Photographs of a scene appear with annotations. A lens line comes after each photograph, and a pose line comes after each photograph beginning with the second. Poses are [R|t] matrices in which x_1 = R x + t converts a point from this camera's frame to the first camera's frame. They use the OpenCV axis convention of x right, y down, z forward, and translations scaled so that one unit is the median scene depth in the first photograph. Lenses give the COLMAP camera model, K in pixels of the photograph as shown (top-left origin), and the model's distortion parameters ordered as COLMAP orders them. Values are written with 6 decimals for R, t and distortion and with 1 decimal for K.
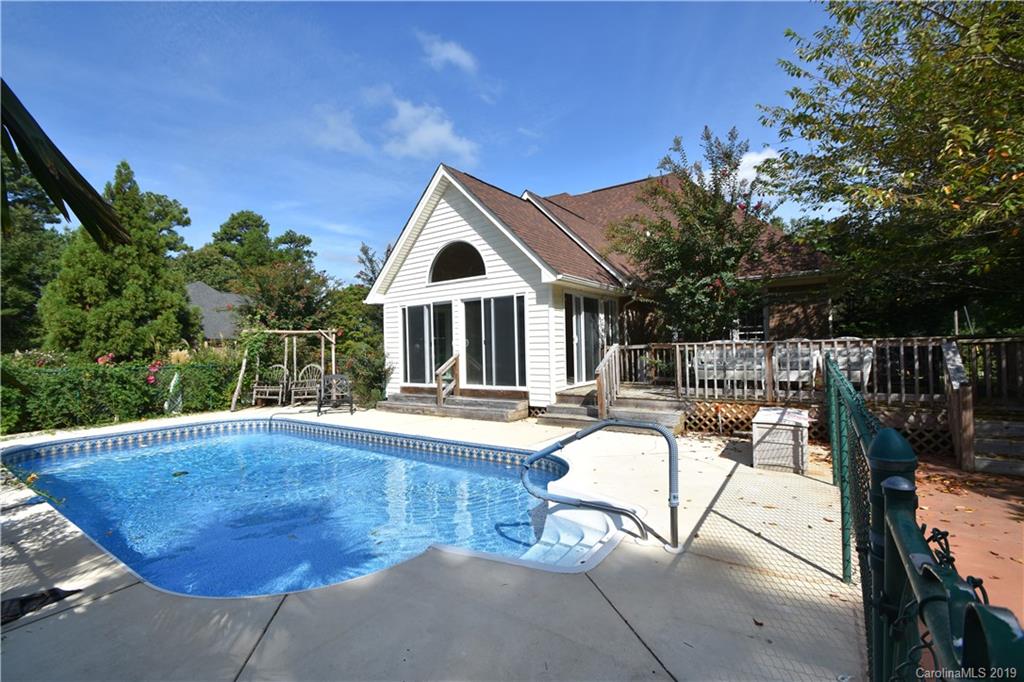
lens RADIAL K [[446.8, 0, 515.2], [0, 446.8, 341.0], [0, 0, 1]] dist [0.012839, -0.017232]
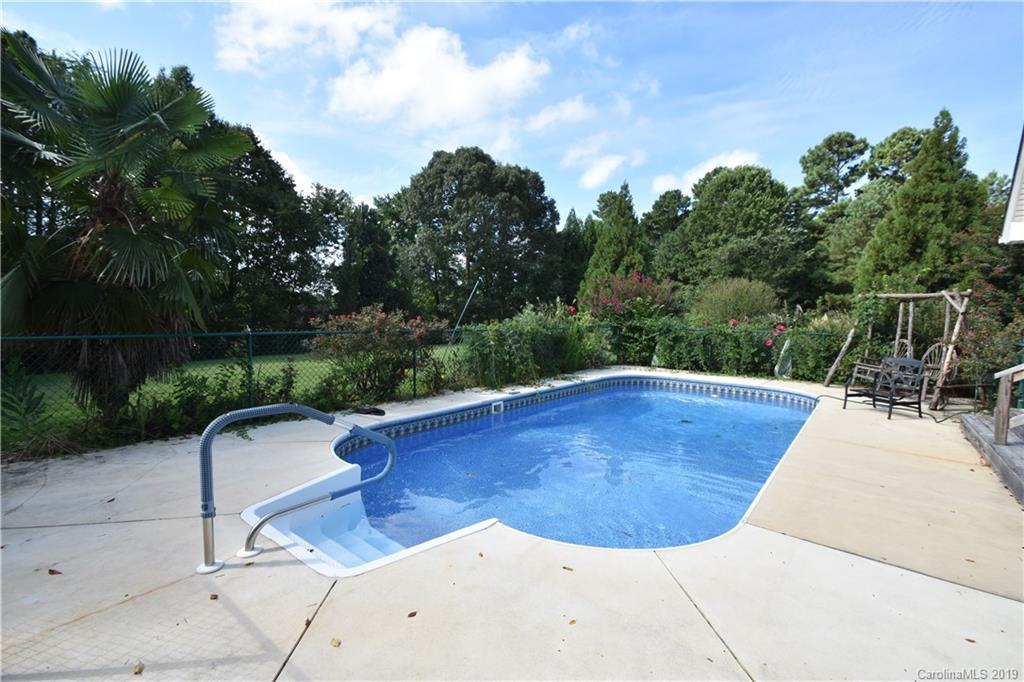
lens RADIAL K [[446.8, 0, 515.2], [0, 446.8, 341.0], [0, 0, 1]] dist [0.012839, -0.017232]
pose [[-0.081086, 0.079033, -0.993569, 0.282268], [-0.000800, 0.996846, 0.079359, -0.003546], [0.996707, 0.007230, -0.080767, 0.418065]]
